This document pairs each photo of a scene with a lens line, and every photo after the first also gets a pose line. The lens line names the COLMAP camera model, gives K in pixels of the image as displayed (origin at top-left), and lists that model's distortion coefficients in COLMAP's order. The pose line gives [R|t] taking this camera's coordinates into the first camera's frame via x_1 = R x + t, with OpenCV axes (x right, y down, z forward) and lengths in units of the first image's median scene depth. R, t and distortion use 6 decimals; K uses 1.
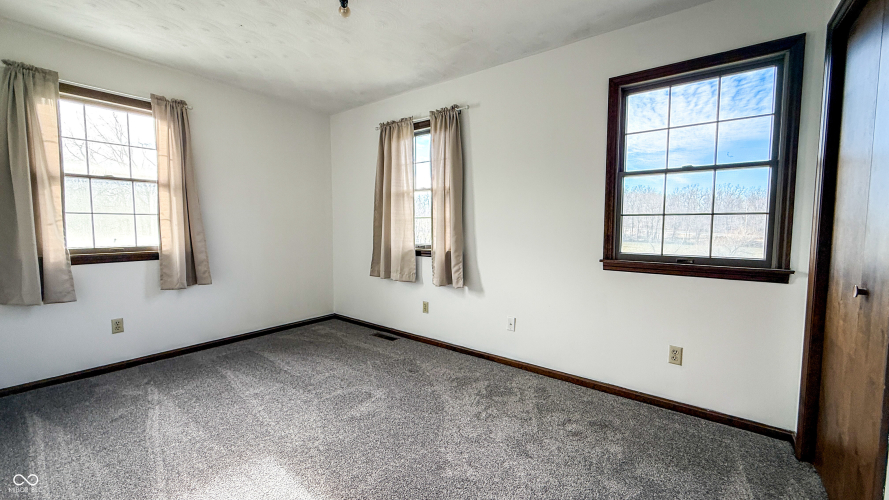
lens RADIAL K [[358.8, 0, 444.5], [0, 358.8, 250.0], [0, 0, 1]] dist [0.001018, 0.000047]
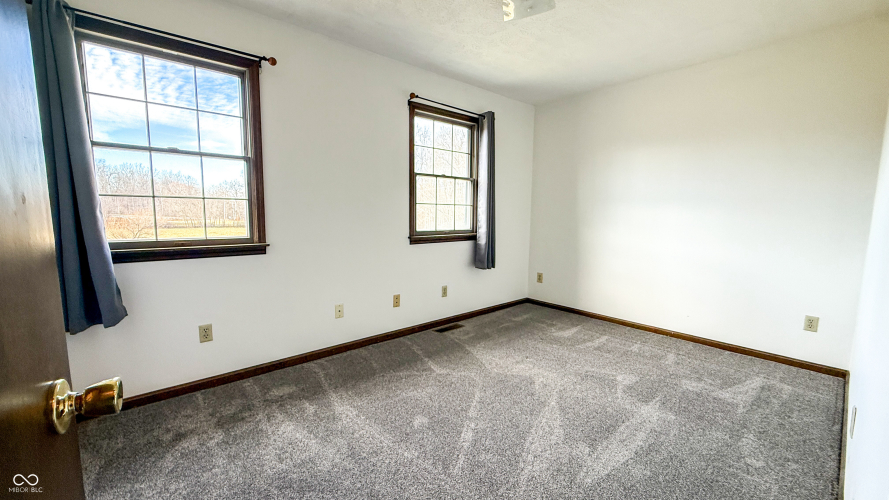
lens RADIAL K [[342.8, 0, 444.5], [0, 342.8, 250.0], [0, 0, 1]] dist [-0.000055, 0.000020]
pose [[0.221115, -0.104258, 0.969659, -0.347989], [0.053270, 0.994076, 0.094736, -0.017641], [-0.973792, 0.030706, 0.225359, 0.270634]]
